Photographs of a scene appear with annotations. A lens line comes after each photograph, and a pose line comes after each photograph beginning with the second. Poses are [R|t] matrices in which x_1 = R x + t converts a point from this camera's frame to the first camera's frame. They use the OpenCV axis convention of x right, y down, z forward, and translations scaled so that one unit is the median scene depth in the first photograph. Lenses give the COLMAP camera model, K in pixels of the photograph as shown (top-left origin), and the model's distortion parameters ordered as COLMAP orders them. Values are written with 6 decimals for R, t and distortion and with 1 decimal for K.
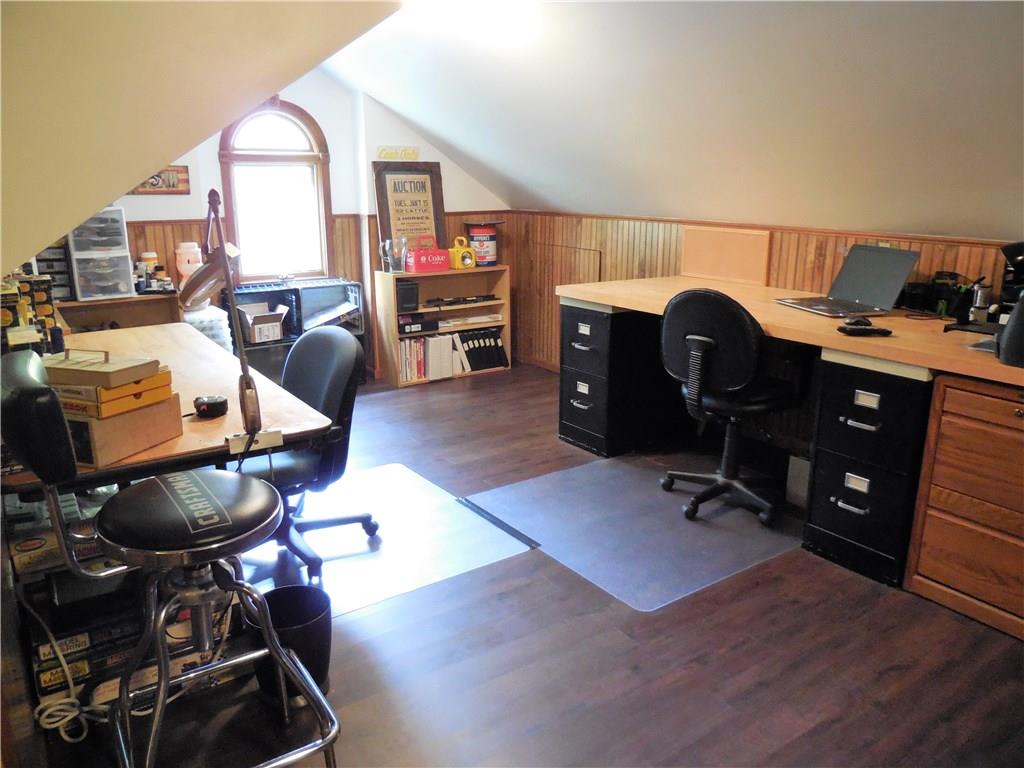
lens RADIAL K [[747.3, 0, 512.0], [0, 747.3, 384.0], [0, 0, 1]] dist [-0.050210, -0.000451]
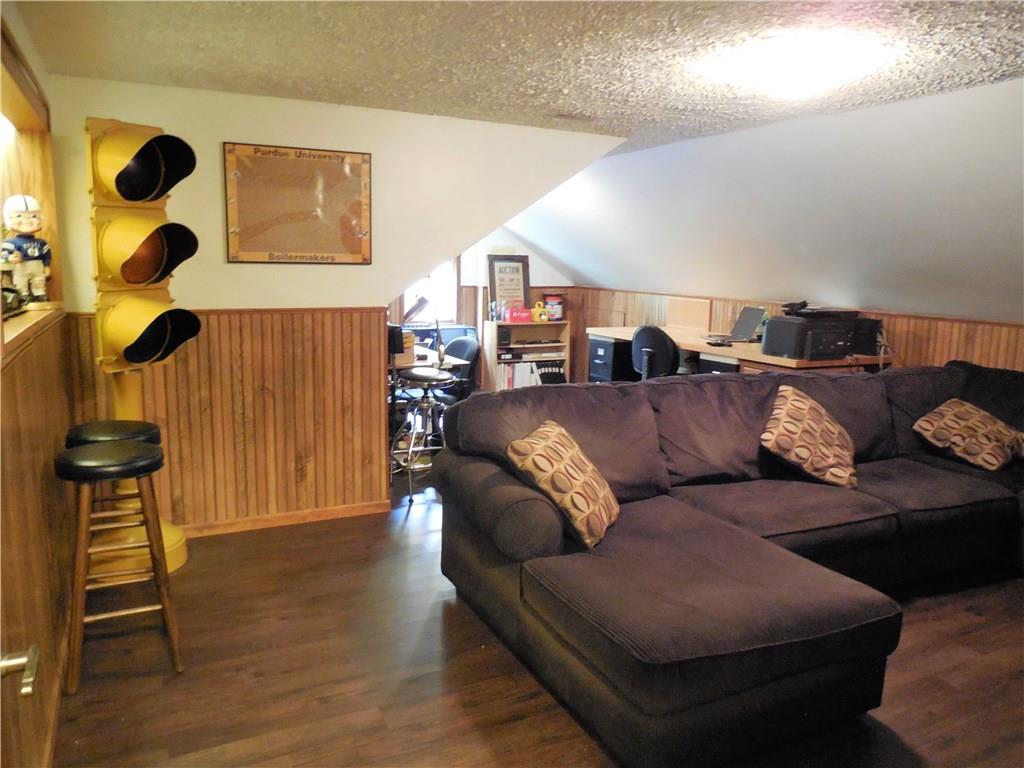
lens RADIAL K [[747.3, 0, 512.0], [0, 747.3, 384.0], [0, 0, 1]] dist [-0.050210, -0.000451]
pose [[0.990431, 0.040772, -0.131852, 0.091639], [-0.054184, 0.993532, -0.099789, 0.140457], [0.126930, 0.105978, 0.986234, -0.565476]]
